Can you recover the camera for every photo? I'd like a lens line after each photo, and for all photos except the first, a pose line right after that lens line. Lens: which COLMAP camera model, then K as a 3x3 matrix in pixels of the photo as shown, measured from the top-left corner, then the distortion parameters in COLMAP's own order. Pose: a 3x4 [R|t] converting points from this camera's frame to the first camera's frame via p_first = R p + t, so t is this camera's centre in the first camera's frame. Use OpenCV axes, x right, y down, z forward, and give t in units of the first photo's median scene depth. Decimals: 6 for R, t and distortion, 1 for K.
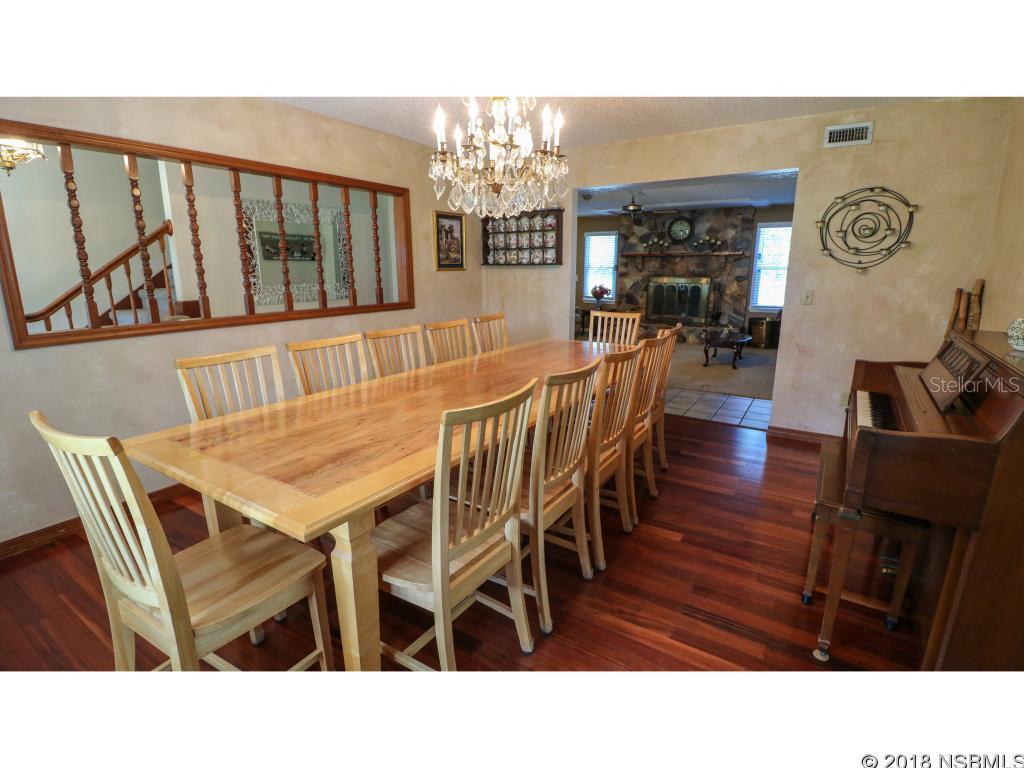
lens RADIAL K [[470.4, 0, 512.7], [0, 470.4, 380.9], [0, 0, 1]] dist [-0.004116, -0.004603]
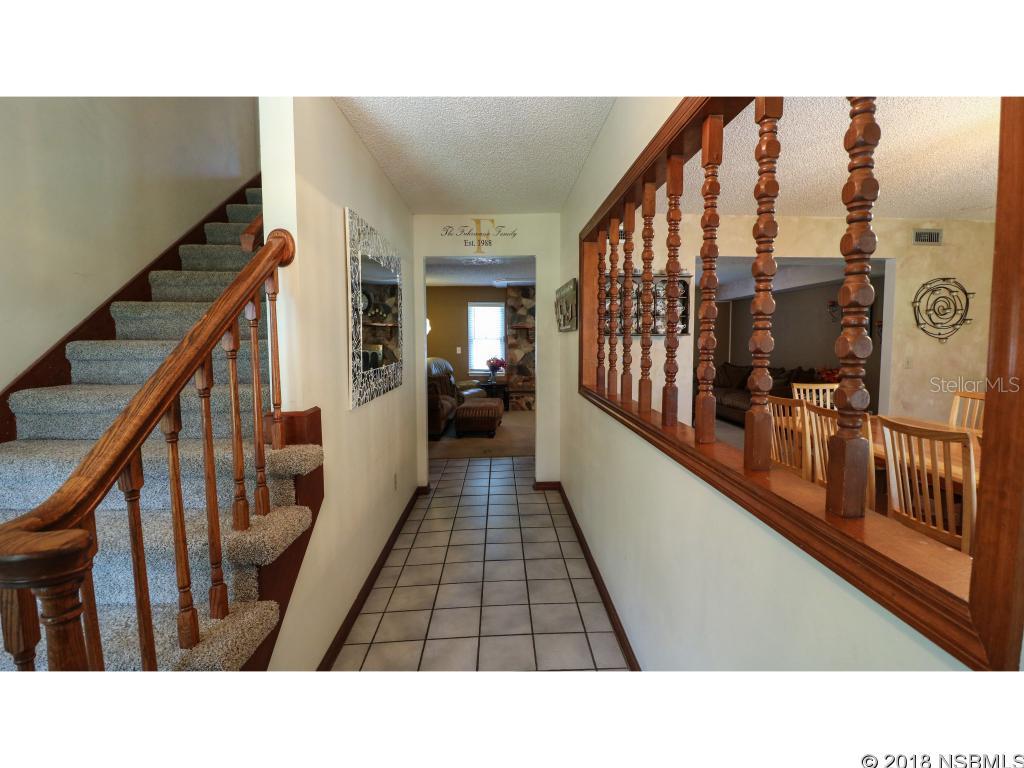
lens RADIAL K [[470.4, 0, 515.8], [0, 470.4, 387.0], [0, 0, 1]] dist [-0.004116, -0.004603]
pose [[0.821508, -0.059933, 0.567039, -0.362196], [0.135941, 0.986371, -0.092693, -0.057816], [-0.553755, 0.153232, 0.818459, 0.239405]]
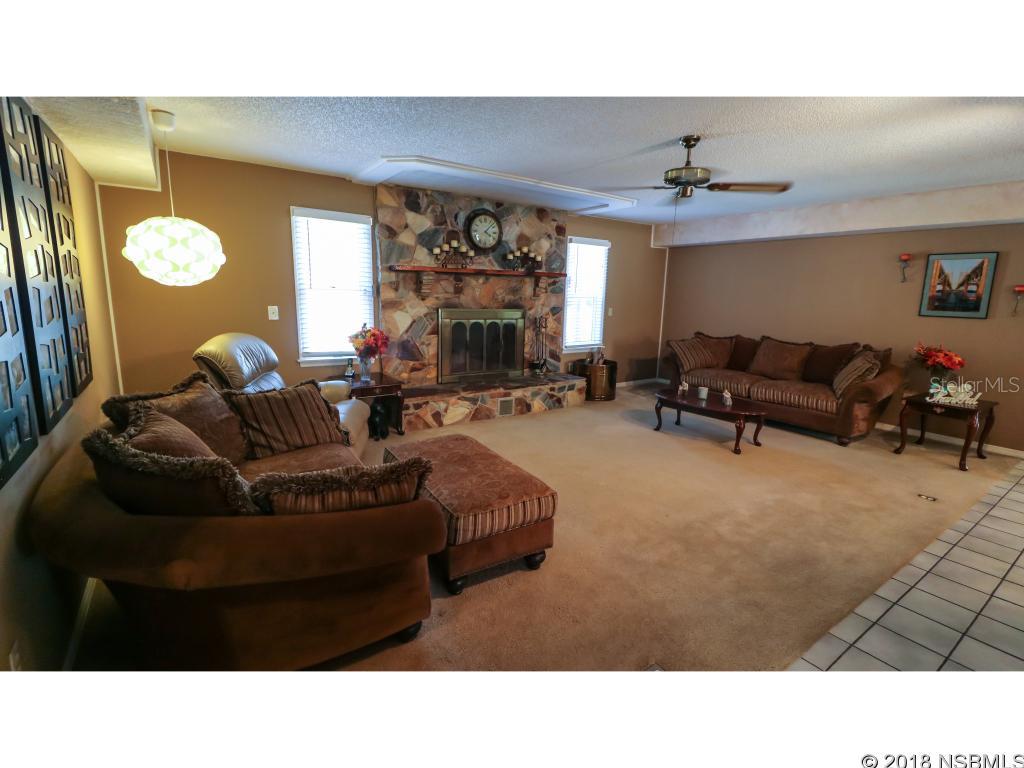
lens RADIAL K [[470.4, 0, 514.5], [0, 470.4, 386.3], [0, 0, 1]] dist [-0.004116, -0.004603]
pose [[0.378784, -0.166567, 0.910373, -0.215240], [0.191050, 0.976556, 0.099185, -0.187220], [-0.905551, 0.136358, 0.401726, 0.780727]]
